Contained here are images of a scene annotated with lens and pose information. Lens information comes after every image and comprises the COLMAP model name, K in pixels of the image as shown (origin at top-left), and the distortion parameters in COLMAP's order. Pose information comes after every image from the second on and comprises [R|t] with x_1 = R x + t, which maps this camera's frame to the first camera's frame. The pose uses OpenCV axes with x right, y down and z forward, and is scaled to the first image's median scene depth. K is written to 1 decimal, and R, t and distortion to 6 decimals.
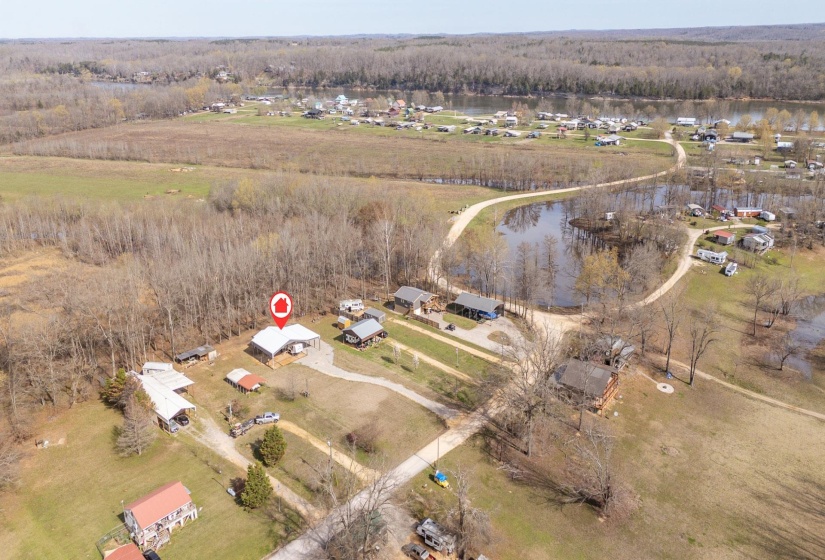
lens RADIAL K [[595.1, 0, 412.5], [0, 595.1, 280.0], [0, 0, 1]] dist [0.087026, -0.073172]
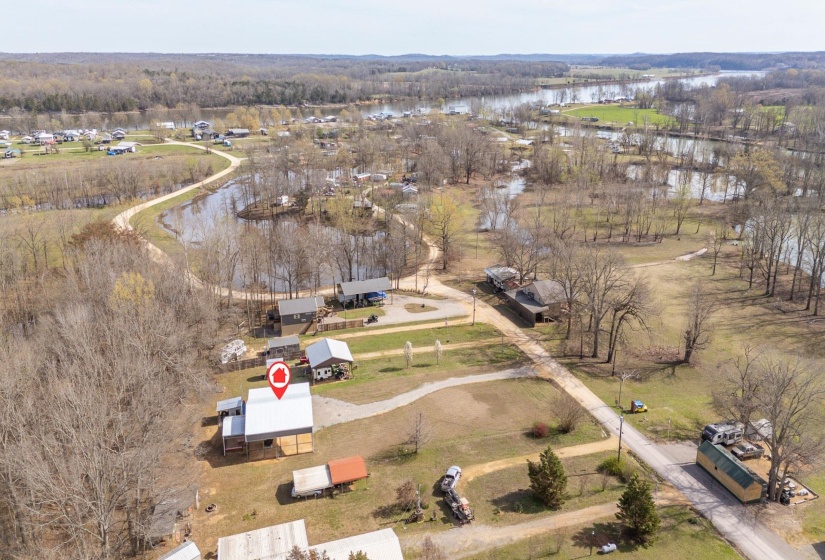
lens RADIAL K [[595.1, 0, 412.5], [0, 595.1, 280.0], [0, 0, 1]] dist [0.087026, -0.073172]
pose [[0.524200, -0.285181, 0.802425, -0.432428], [0.321751, 0.938743, 0.123439, -0.043564], [-0.788474, 0.193474, 0.583847, 0.352890]]
